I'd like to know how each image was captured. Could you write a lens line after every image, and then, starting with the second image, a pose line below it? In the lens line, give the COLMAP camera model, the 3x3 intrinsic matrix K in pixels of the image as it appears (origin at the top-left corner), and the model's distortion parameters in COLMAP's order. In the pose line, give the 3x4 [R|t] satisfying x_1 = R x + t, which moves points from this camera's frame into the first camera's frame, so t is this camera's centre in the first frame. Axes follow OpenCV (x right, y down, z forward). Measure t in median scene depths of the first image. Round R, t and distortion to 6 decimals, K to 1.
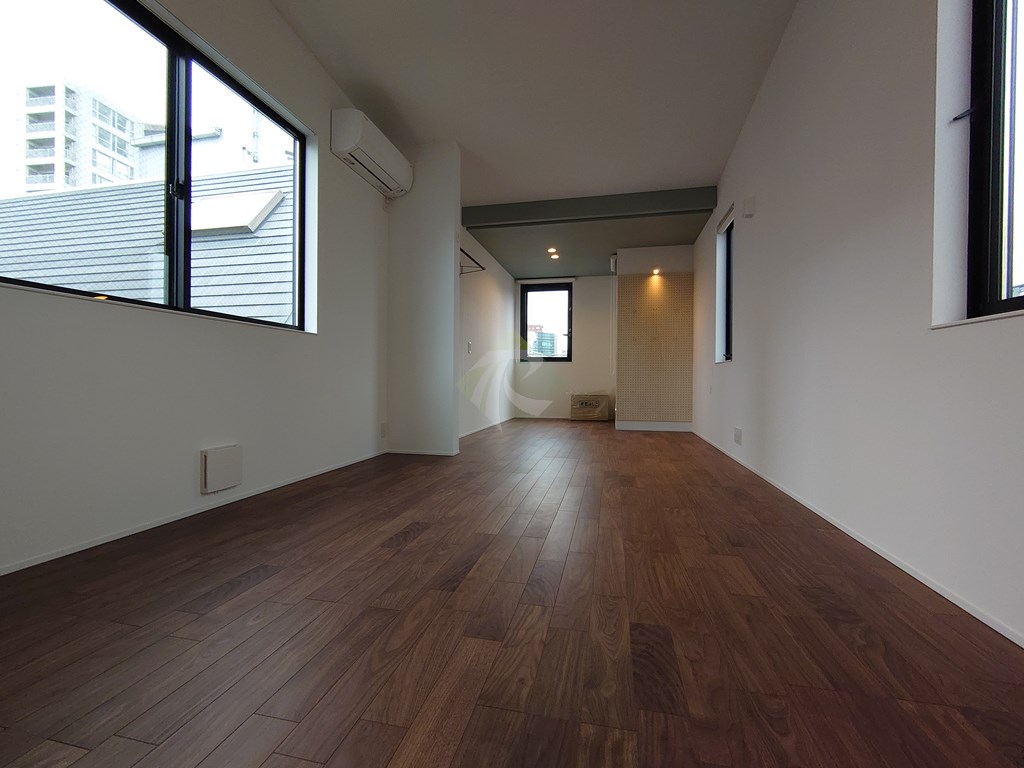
lens RADIAL K [[435.2, 0, 516.4], [0, 435.2, 377.6], [0, 0, 1]] dist [-0.002382, -0.003436]
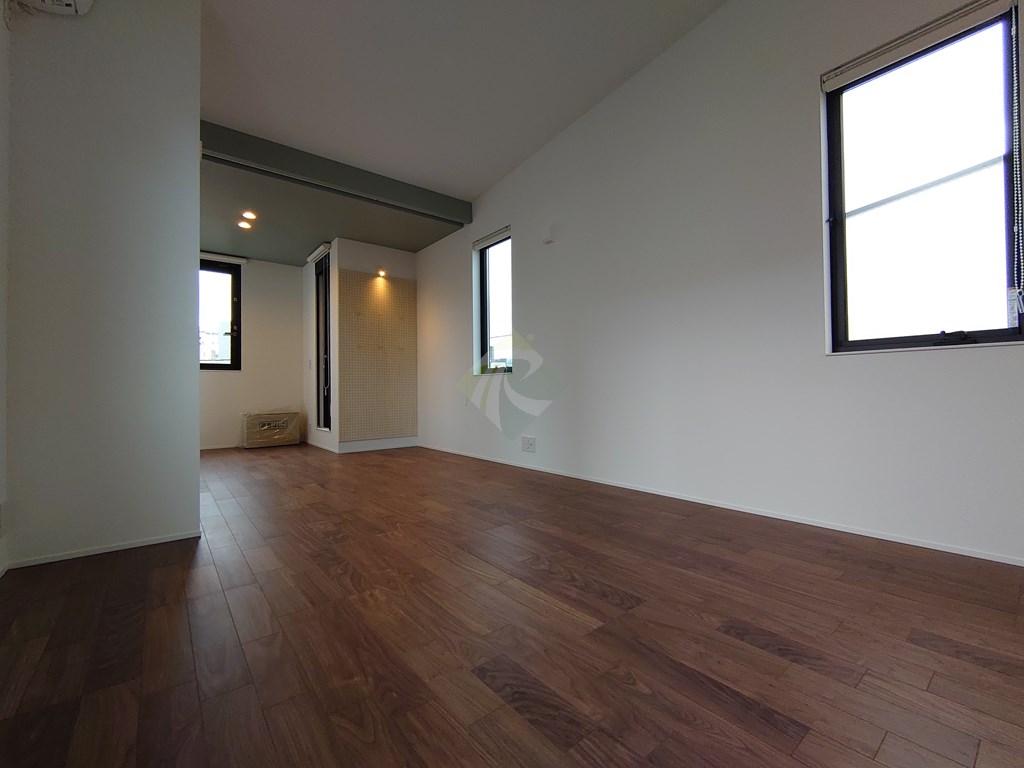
lens RADIAL K [[435.2, 0, 515.3], [0, 435.2, 384.5], [0, 0, 1]] dist [-0.002382, -0.003436]
pose [[0.624427, -0.003310, 0.781076, -0.266281], [0.010424, 0.999937, -0.004095, -0.006389], [-0.781014, 0.010699, 0.624422, 0.270280]]
